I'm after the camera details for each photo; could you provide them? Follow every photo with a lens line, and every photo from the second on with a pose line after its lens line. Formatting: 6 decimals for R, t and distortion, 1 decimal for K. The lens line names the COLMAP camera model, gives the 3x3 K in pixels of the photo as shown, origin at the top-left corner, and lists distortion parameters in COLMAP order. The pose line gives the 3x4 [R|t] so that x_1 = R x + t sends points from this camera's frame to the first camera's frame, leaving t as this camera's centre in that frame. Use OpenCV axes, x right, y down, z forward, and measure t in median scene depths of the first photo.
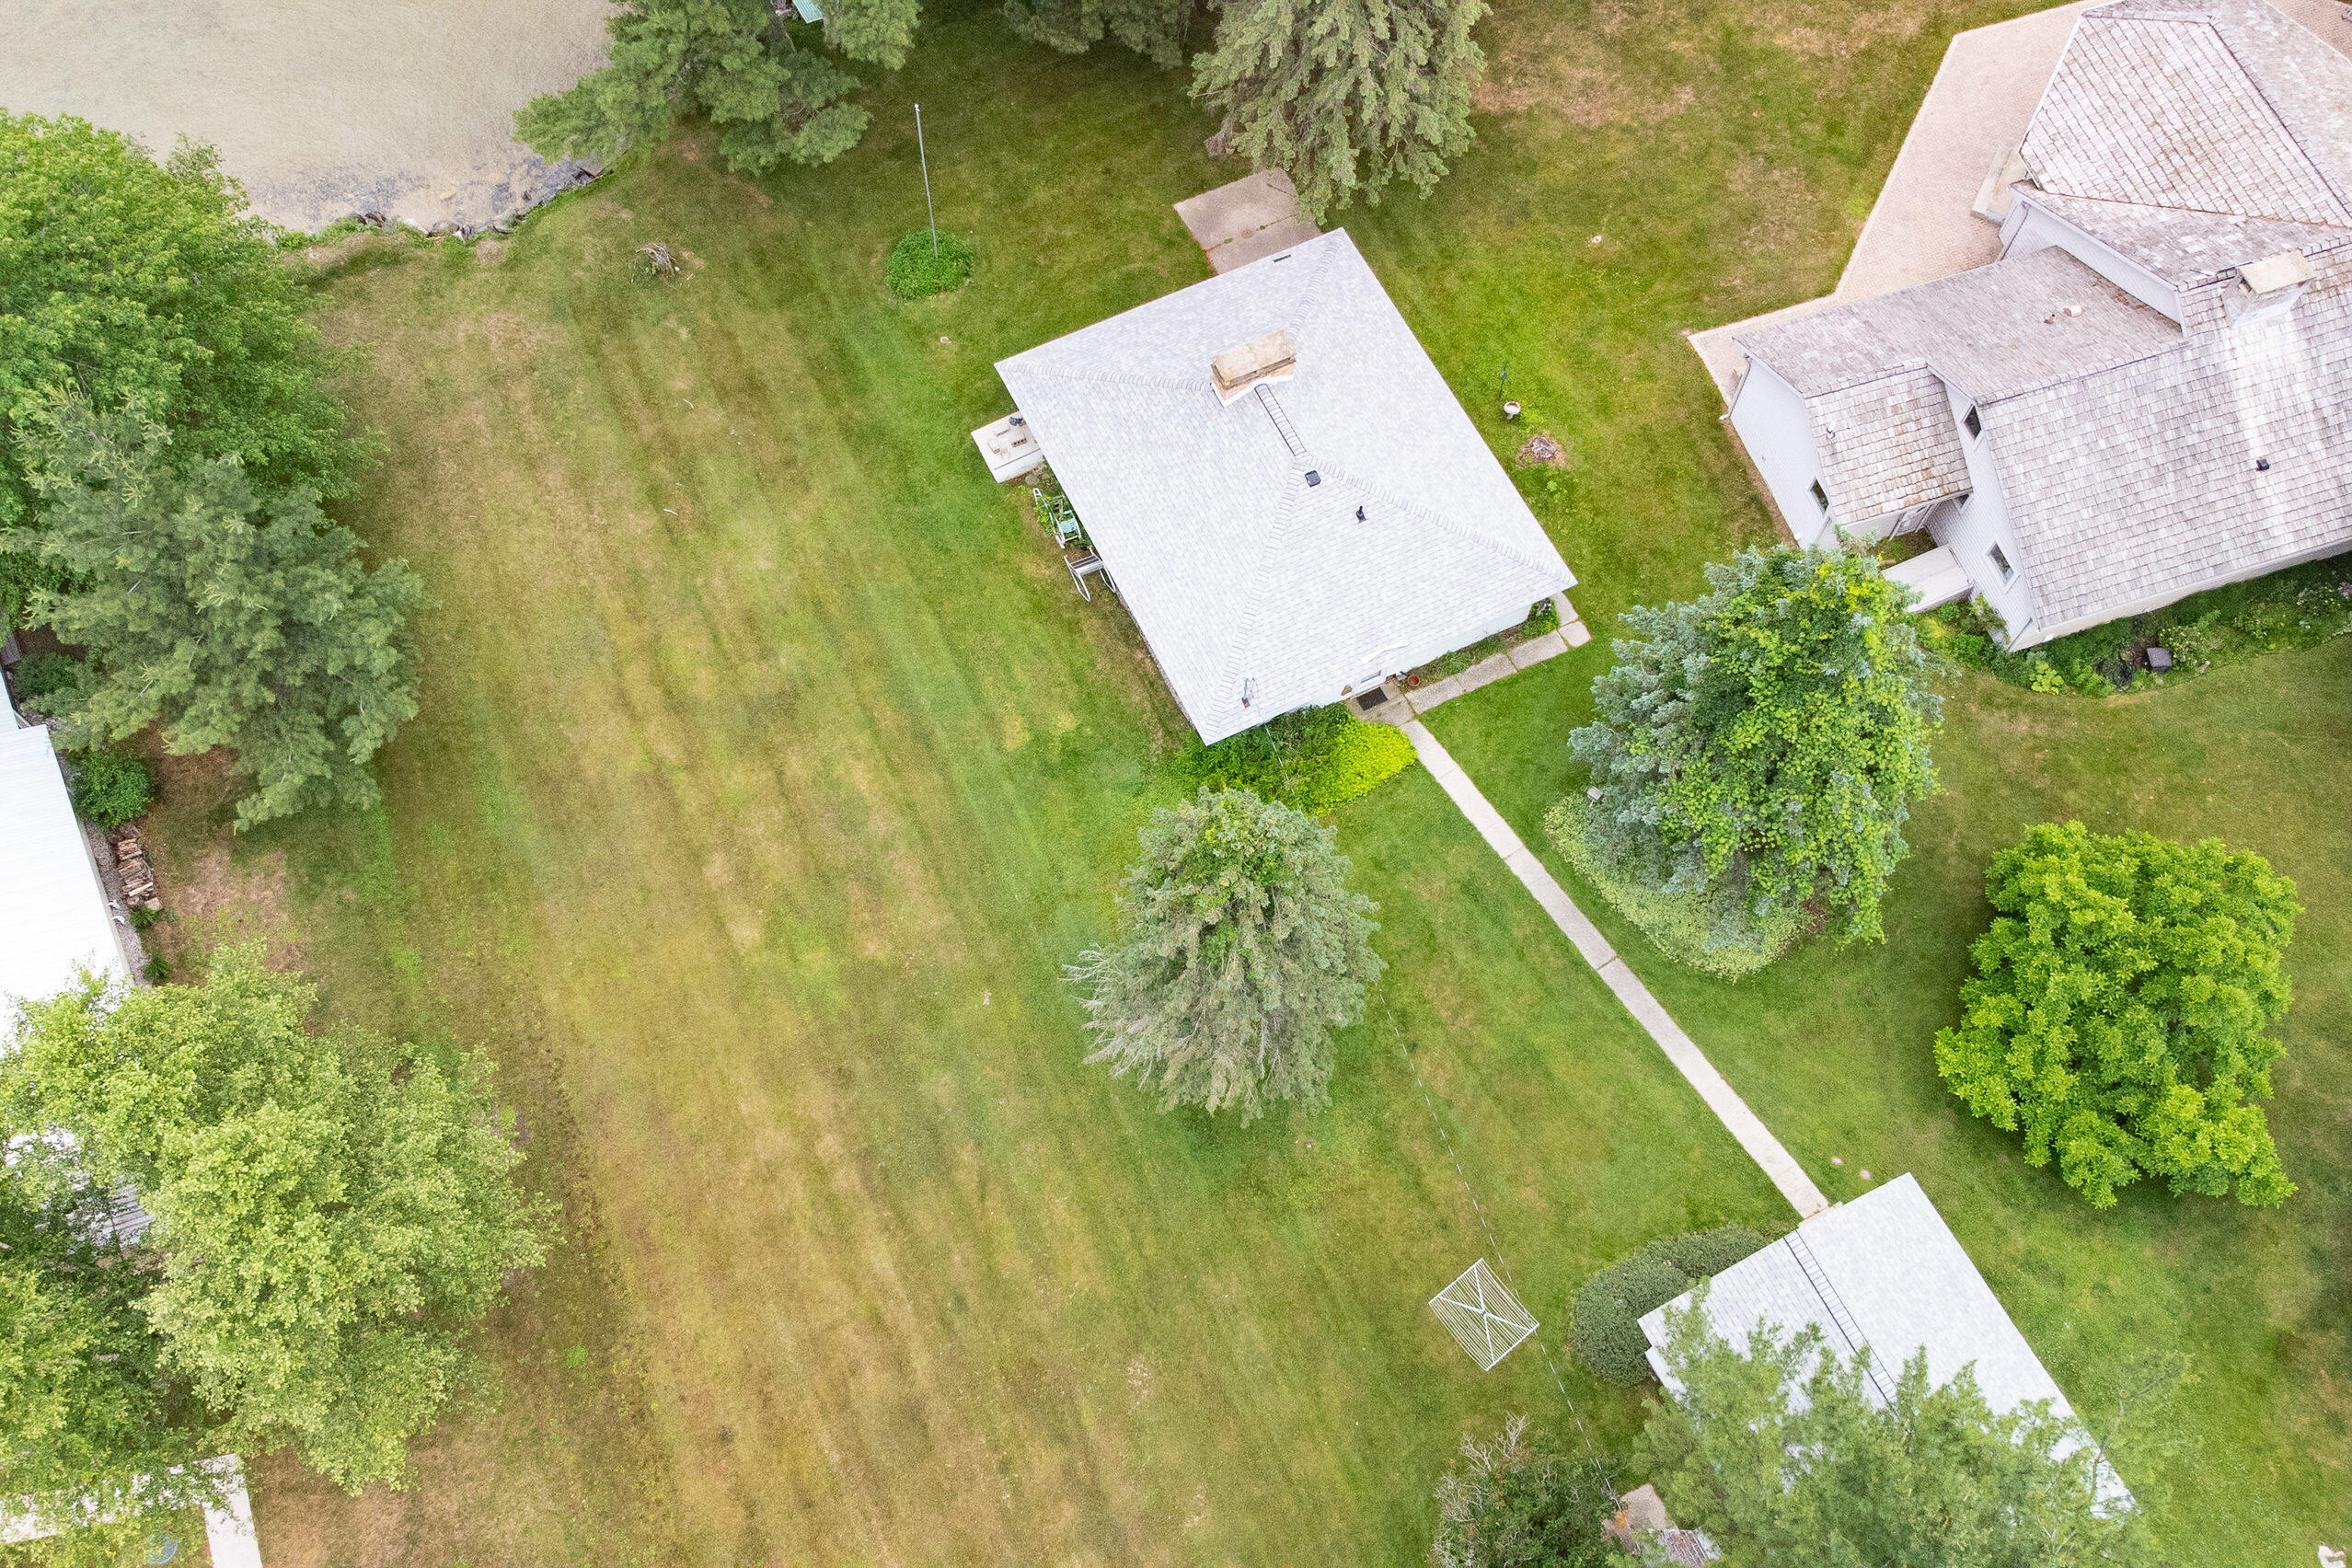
lens RADIAL K [[2088.8, 0, 1162.1], [0, 2088.8, 780.1], [0, 0, 1]] dist [0.031610, 0.031448]
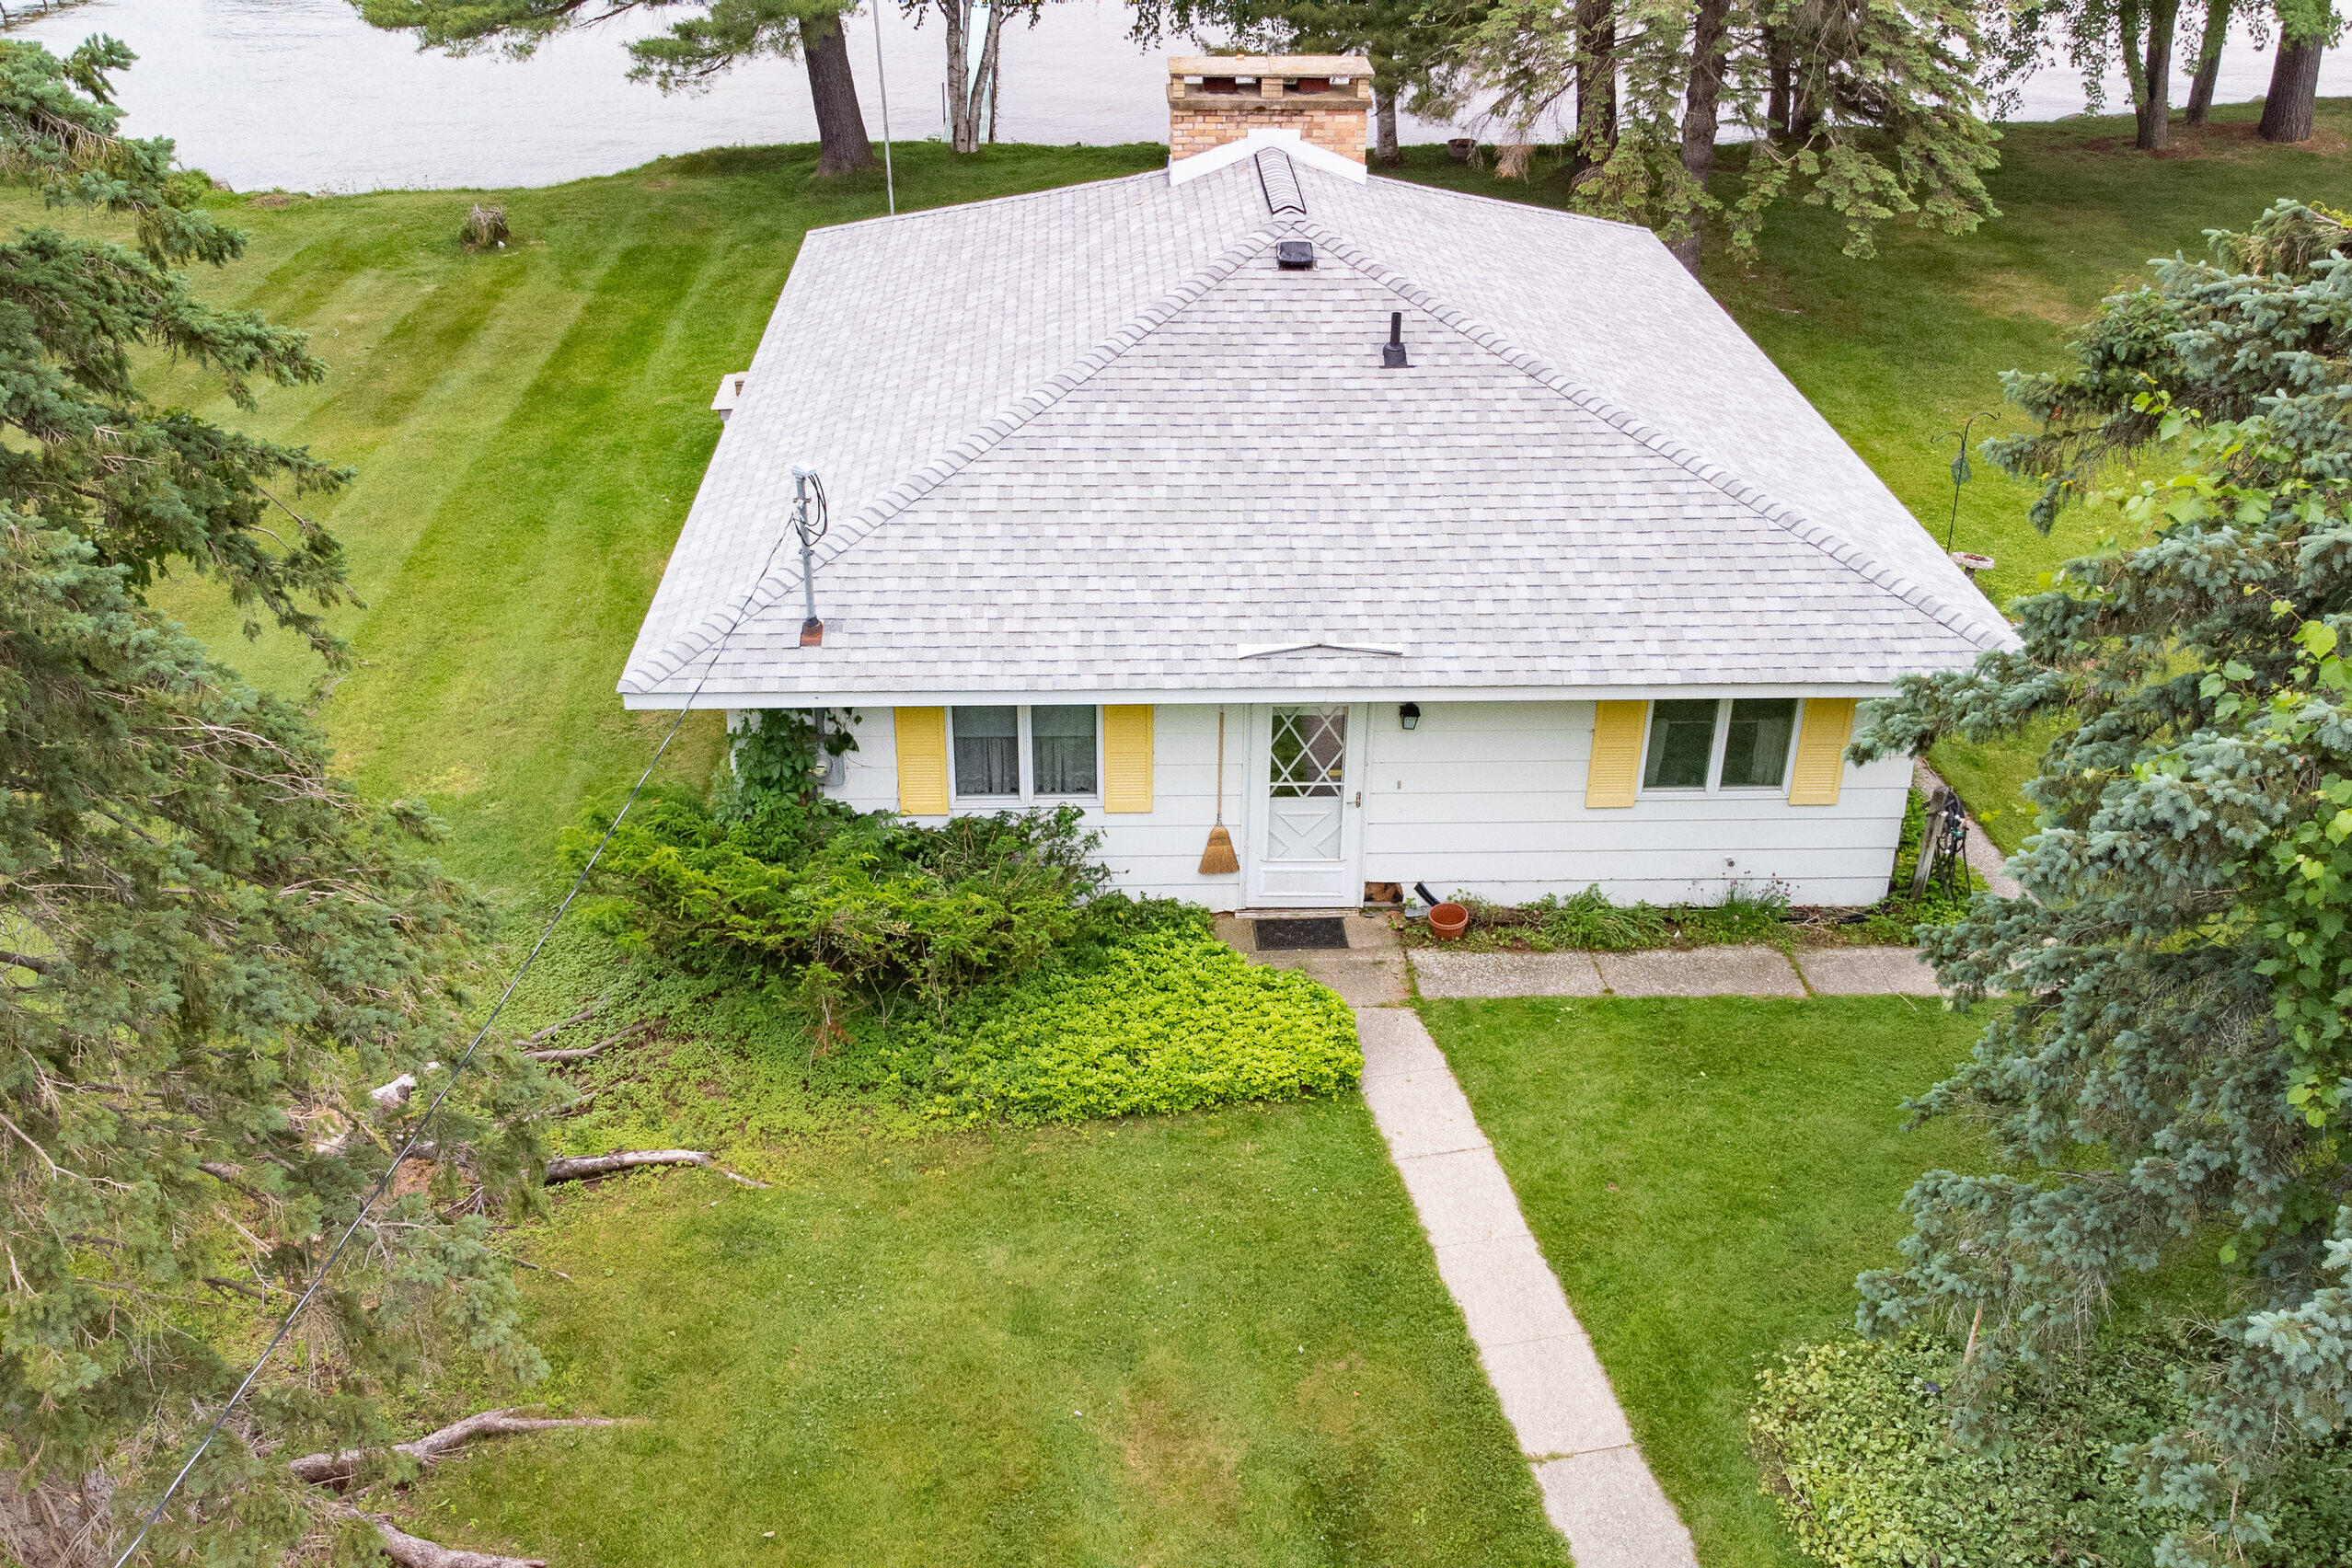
lens RADIAL K [[2088.8, 0, 1177.9], [0, 2088.8, 782.2], [0, 0, 1]] dist [0.031610, 0.031448]
pose [[0.916263, 0.199115, -0.347585, 0.194146], [-0.363160, 0.779087, -0.511018, 0.112172], [0.169047, 0.594455, 0.786159, 0.770204]]
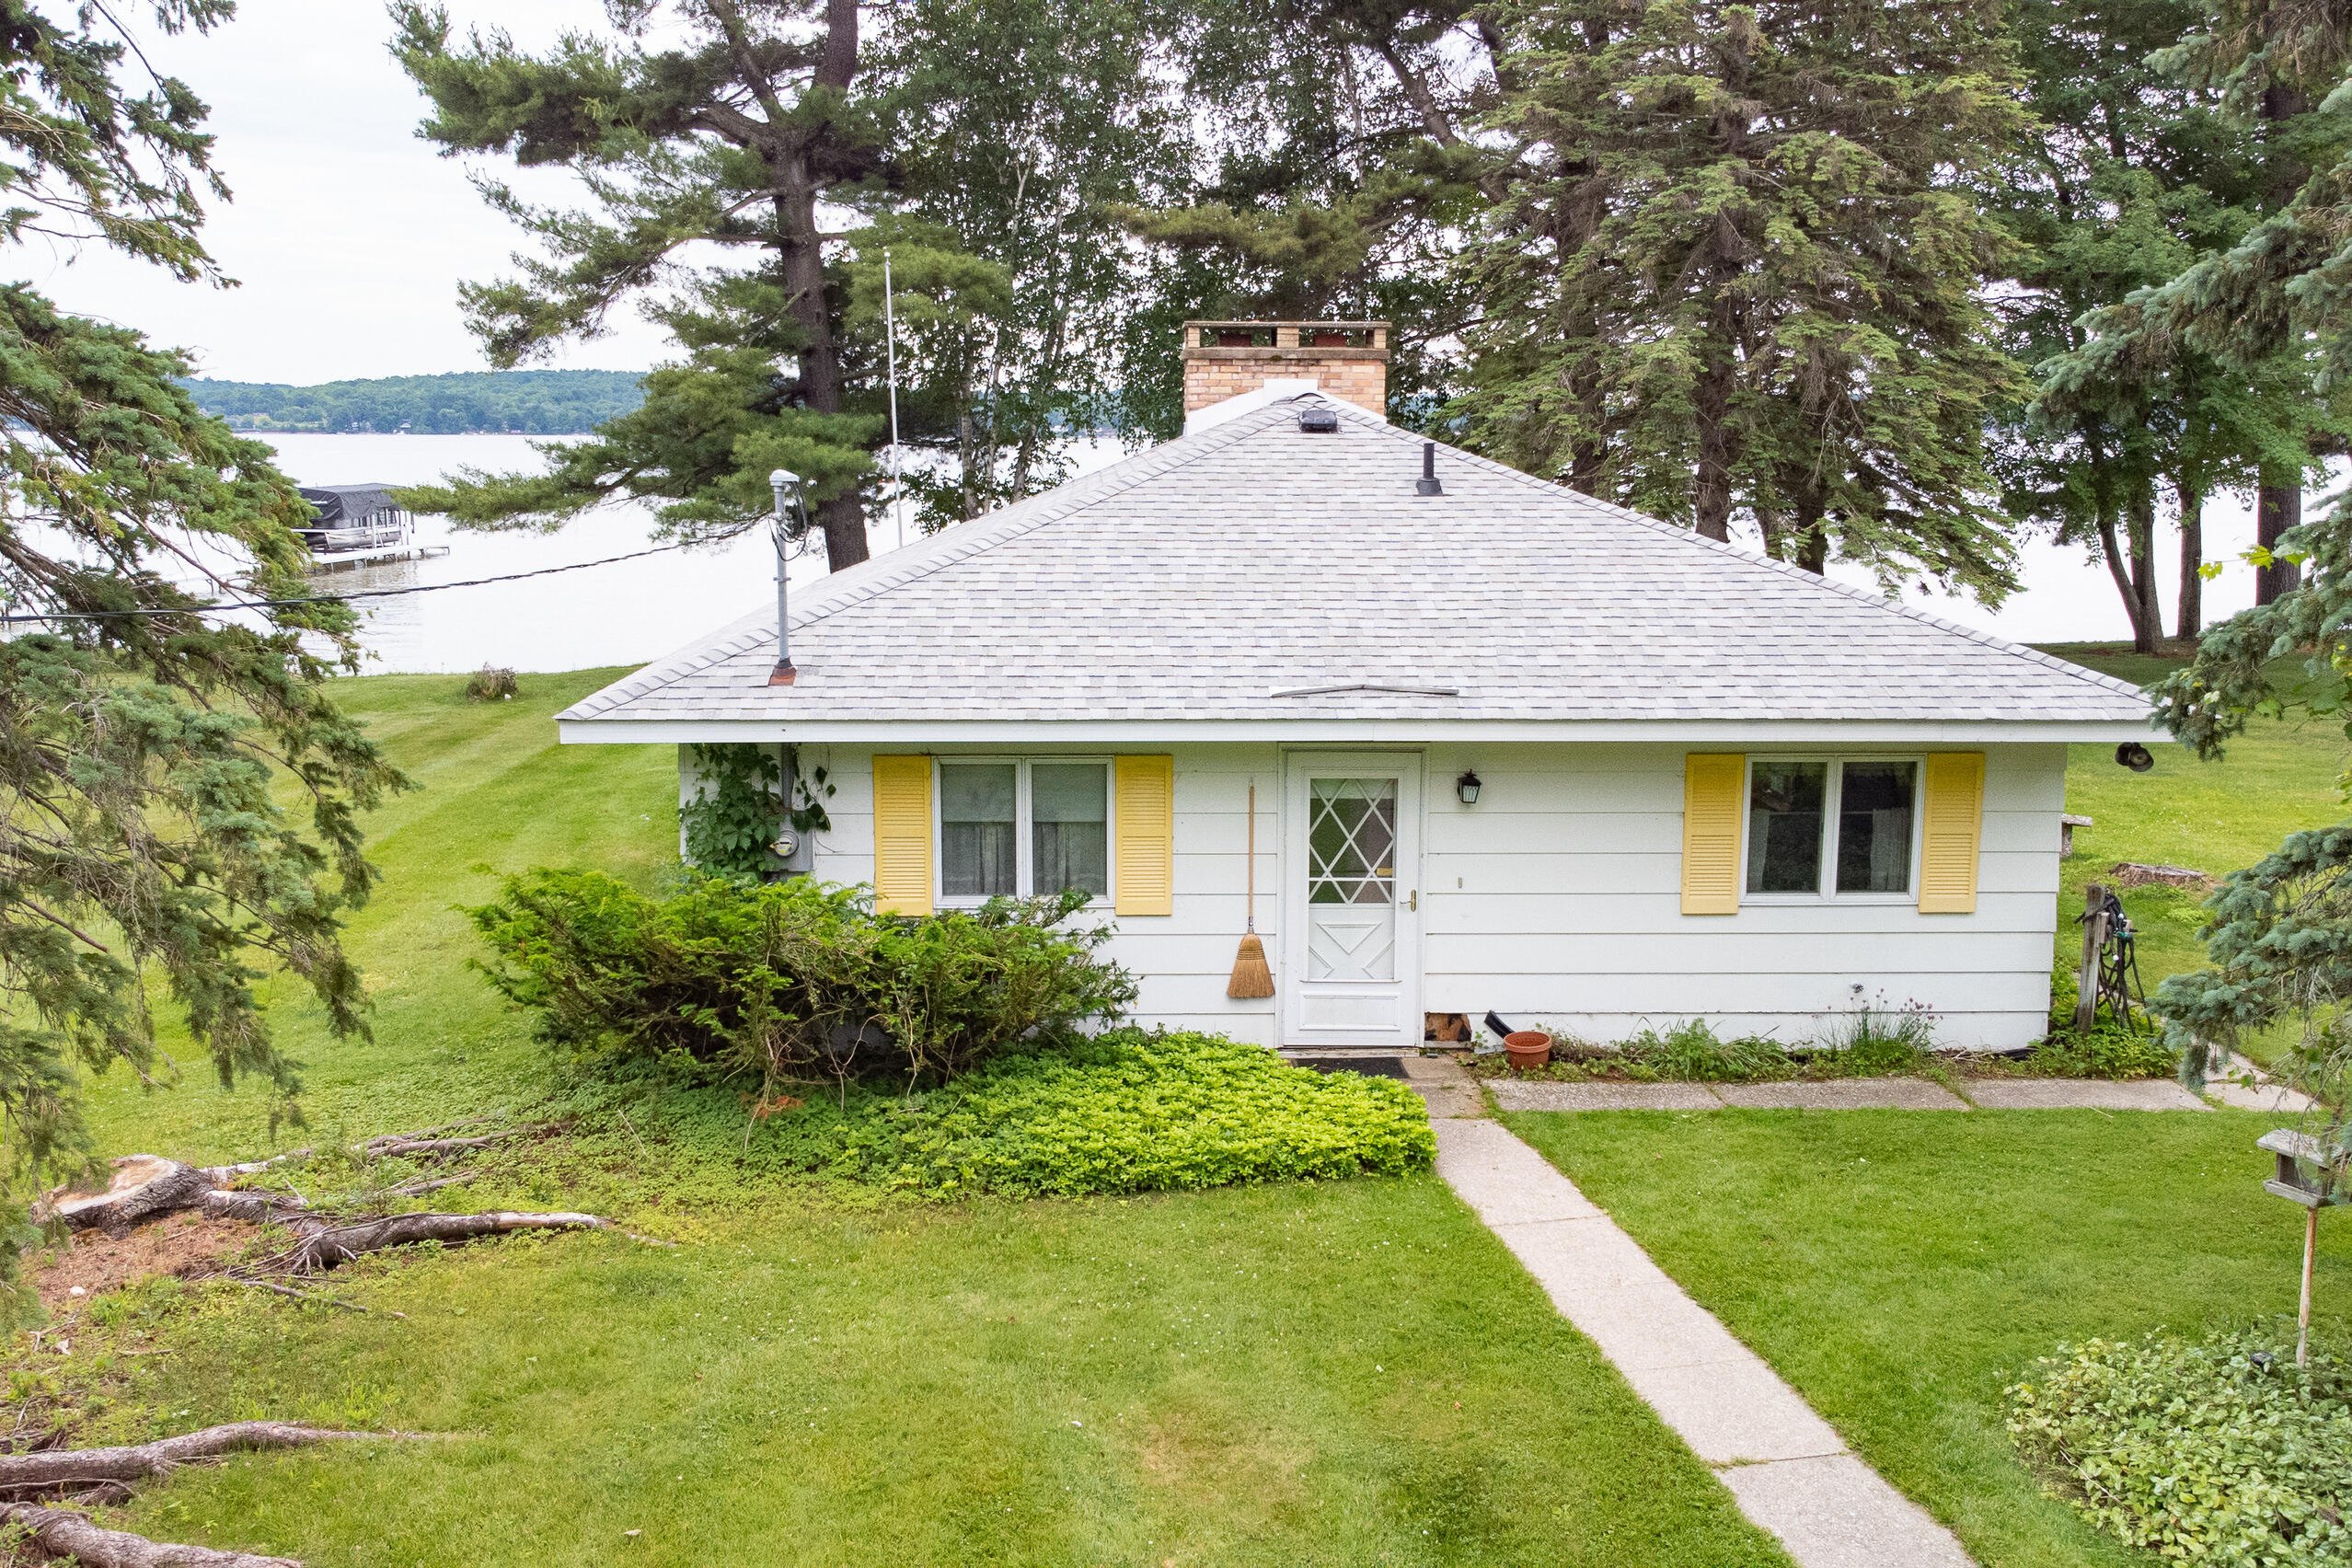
lens RADIAL K [[2088.8, 0, 1178.6], [0, 2088.8, 791.3], [0, 0, 1]] dist [0.031610, 0.031448]
pose [[0.915534, 0.059819, -0.397768, 0.188578], [-0.361382, 0.556576, -0.748082, 0.147464], [0.176639, 0.828641, 0.531181, 0.863970]]
